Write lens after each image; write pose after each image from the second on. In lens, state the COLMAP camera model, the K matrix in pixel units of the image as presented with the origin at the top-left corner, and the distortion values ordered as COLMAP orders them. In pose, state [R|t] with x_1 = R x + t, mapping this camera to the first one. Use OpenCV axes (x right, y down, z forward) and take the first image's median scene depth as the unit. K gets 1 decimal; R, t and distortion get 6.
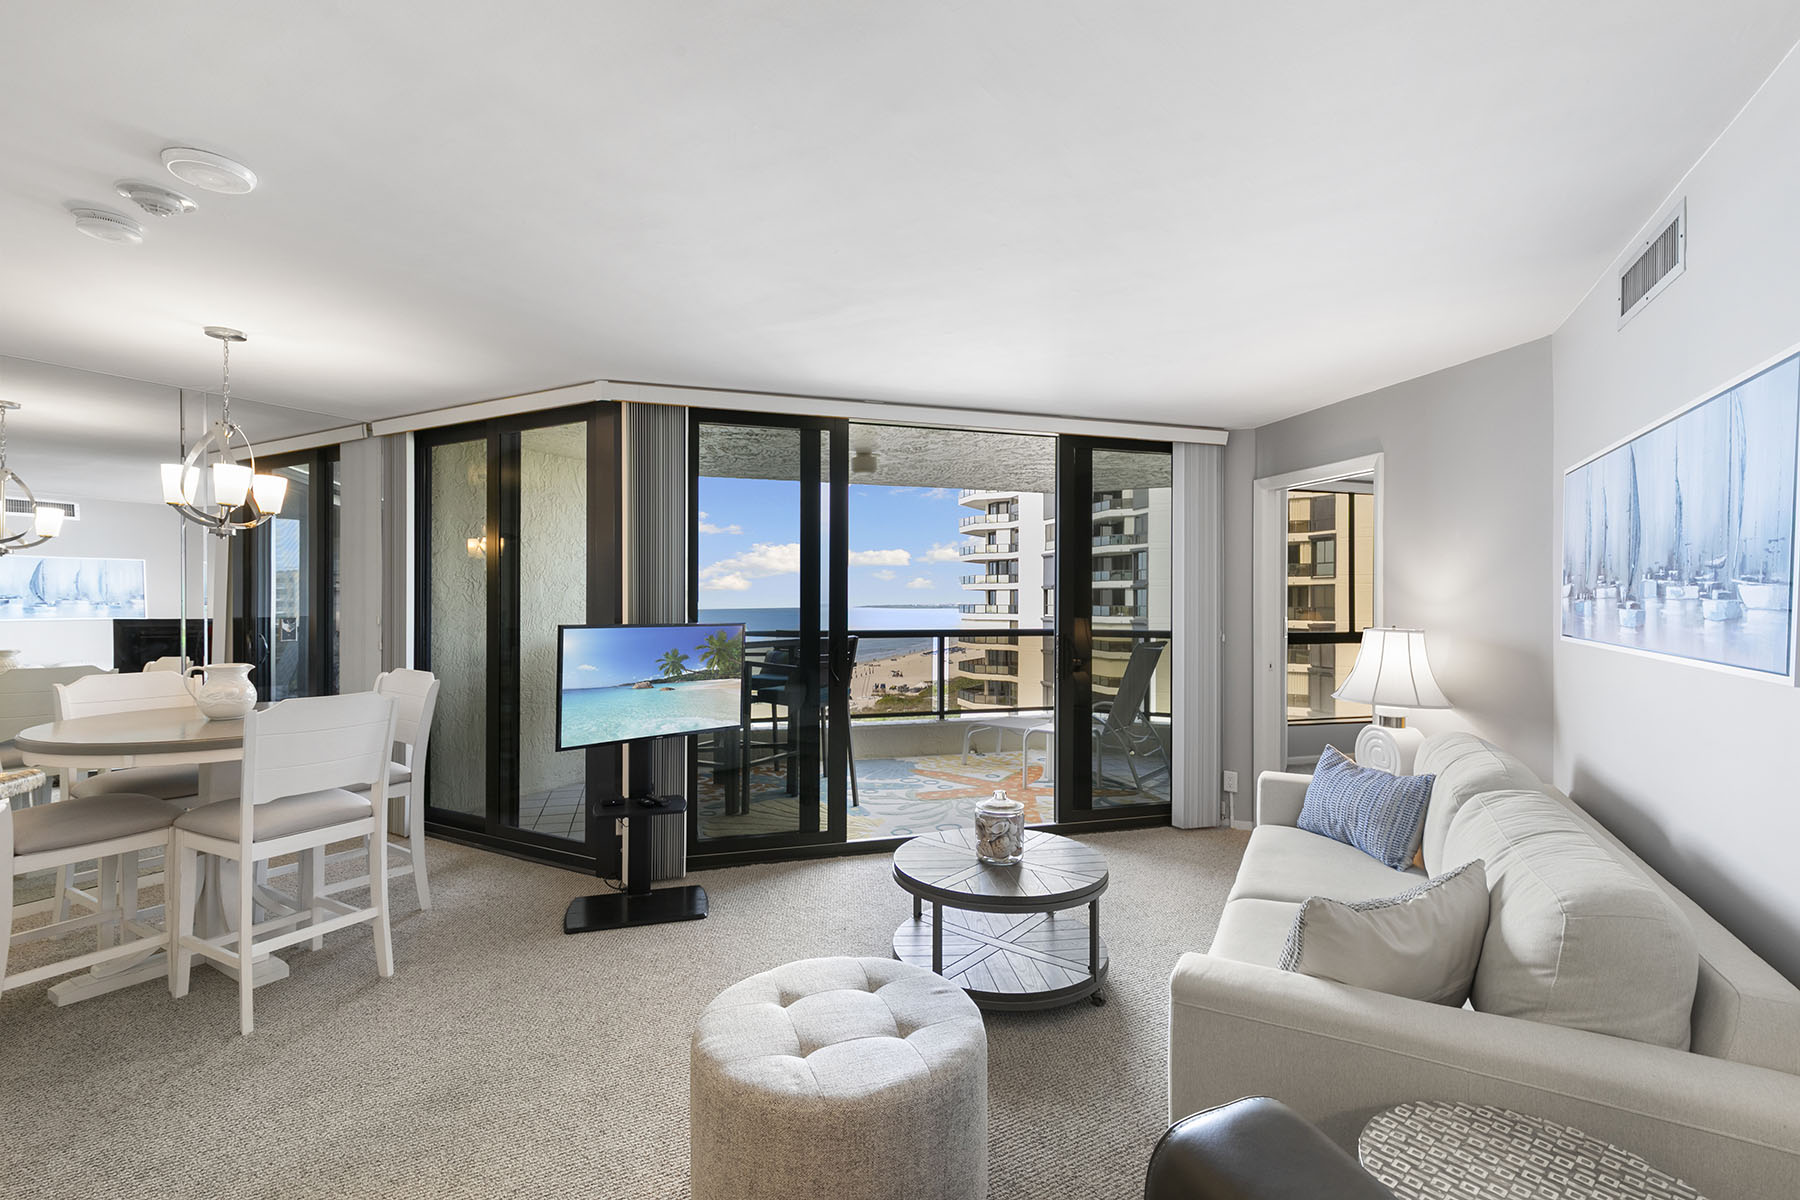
lens RADIAL K [[802.6, 0, 903.6], [0, 802.6, 604.3], [0, 0, 1]] dist [0.010280, -0.002707]
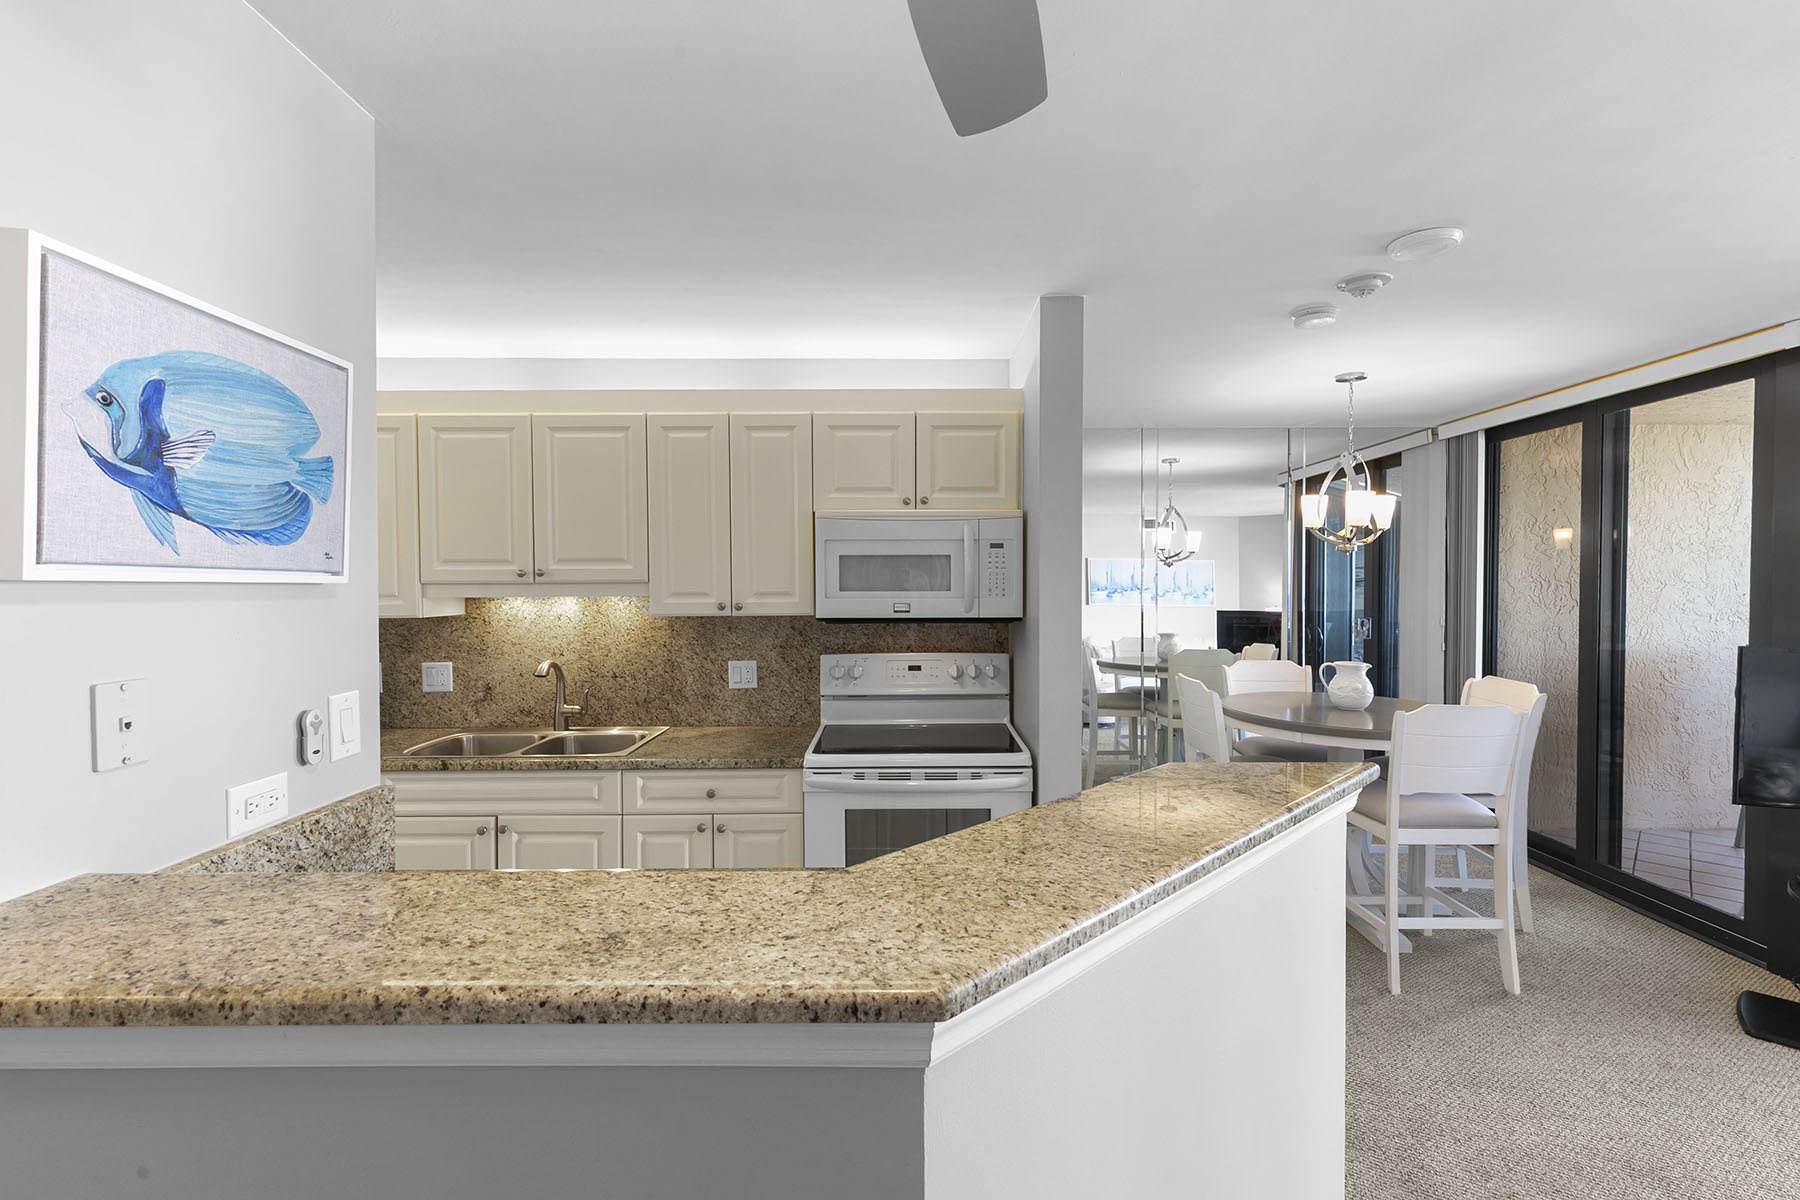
lens RADIAL K [[802.6, 0, 900.9], [0, 802.6, 598.9], [0, 0, 1]] dist [0.010280, -0.002707]
pose [[0.472424, 0.013000, -0.881276, -0.082291], [-0.002259, 0.999906, 0.013539, -0.020971], [0.881369, -0.004406, 0.472409, -0.079360]]
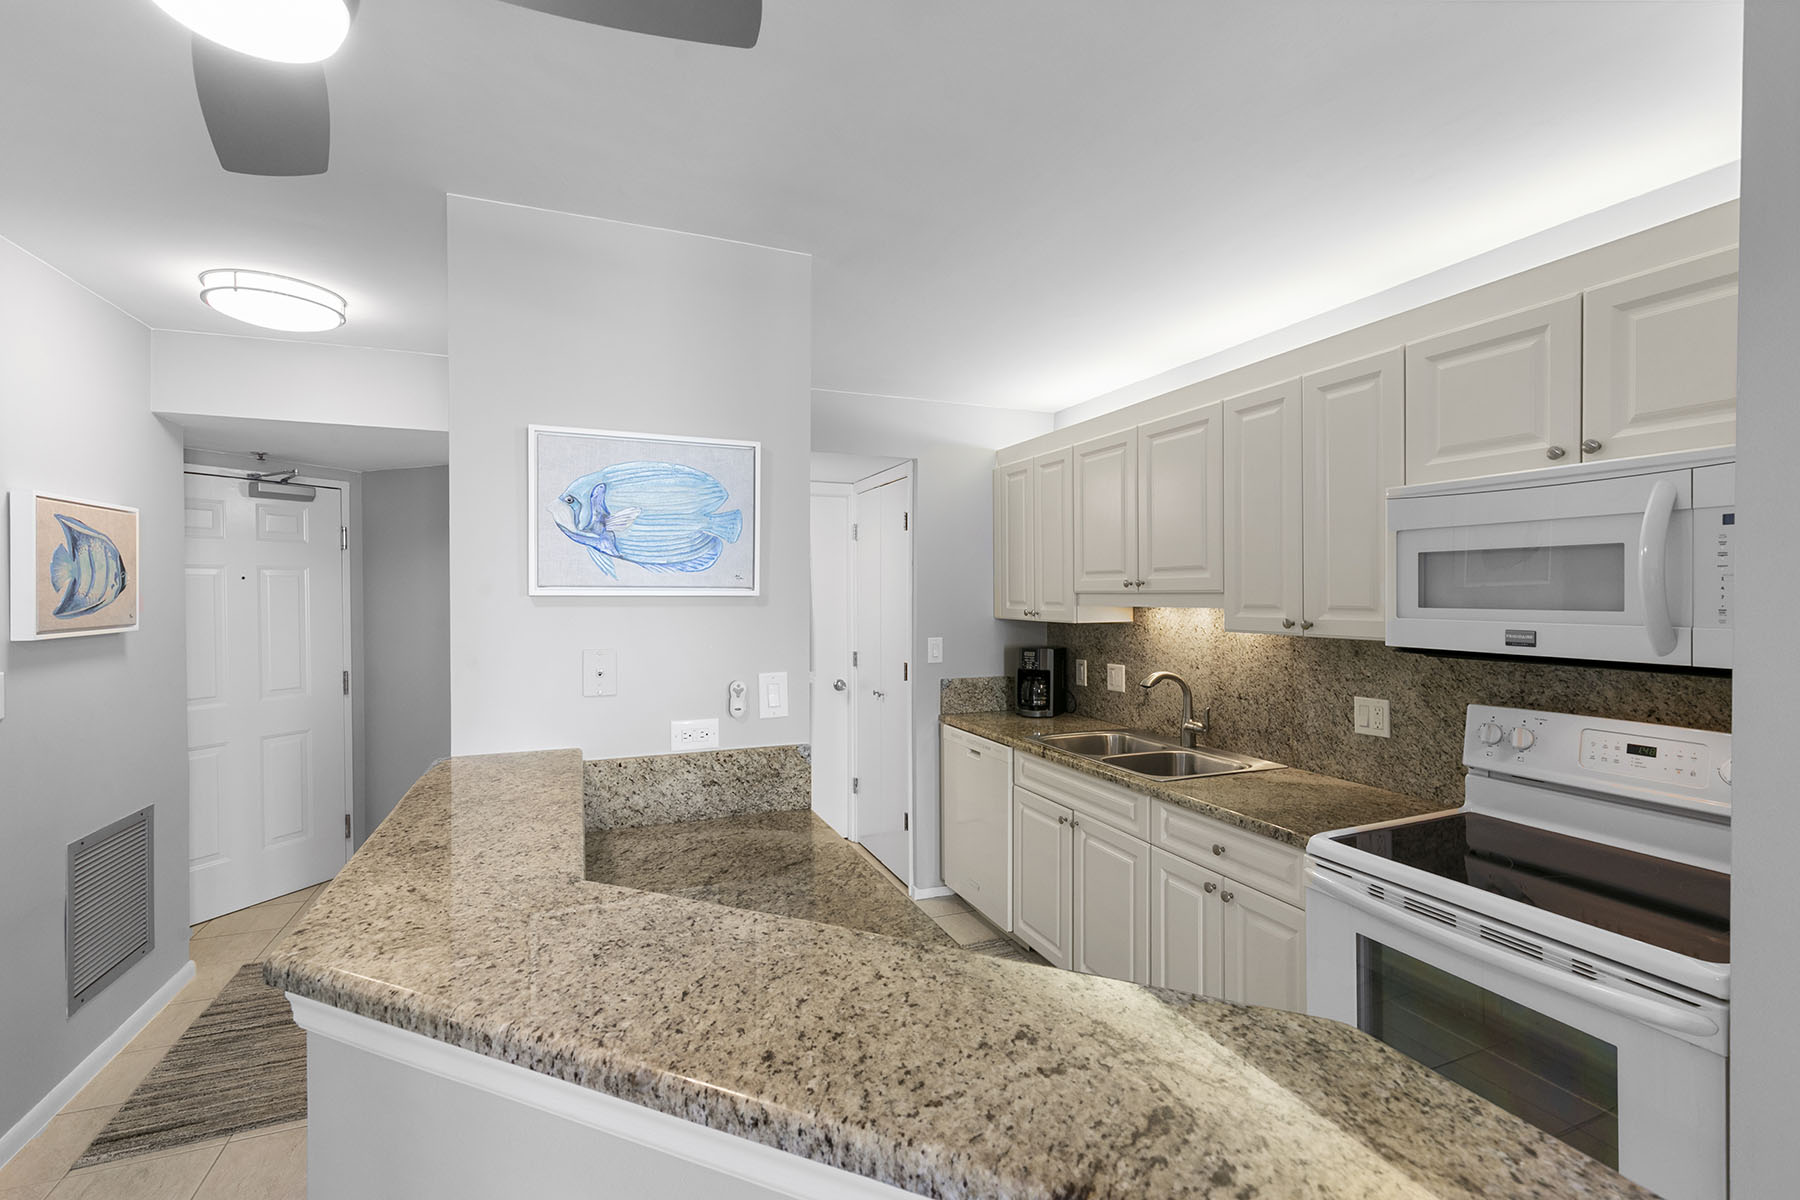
lens RADIAL K [[802.6, 0, 902.6], [0, 802.6, 598.5], [0, 0, 1]] dist [0.010280, -0.002707]
pose [[-0.640829, 0.005875, -0.767661, -0.170164], [-0.004803, 0.999920, 0.011661, -0.026536], [0.767669, 0.011160, -0.640749, 0.236136]]
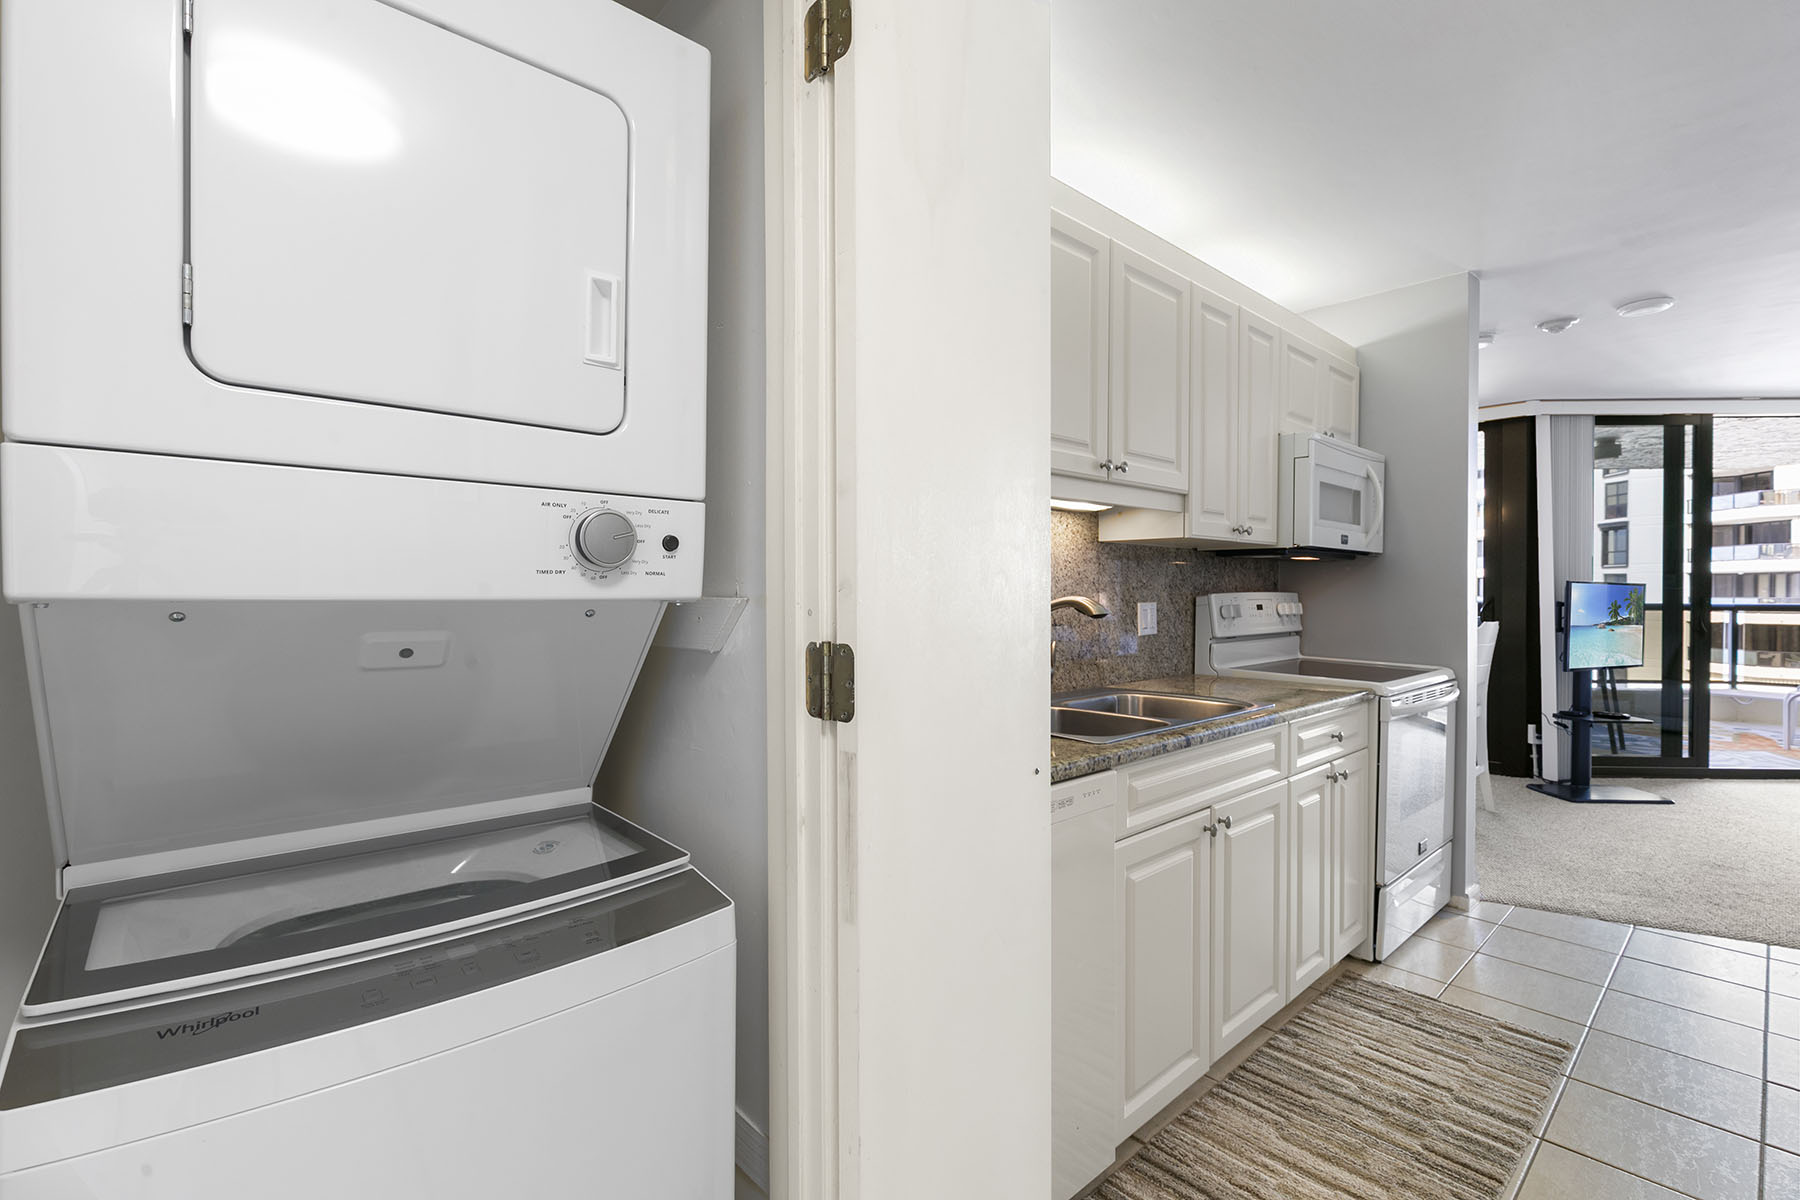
lens RADIAL K [[802.6, 0, 912.8], [0, 802.6, 601.7], [0, 0, 1]] dist [0.010280, -0.002707]
pose [[0.944685, 0.004295, -0.327950, -0.746117], [-0.001982, 0.999971, 0.007387, 0.039599], [0.327972, -0.006328, 0.944666, -0.494438]]
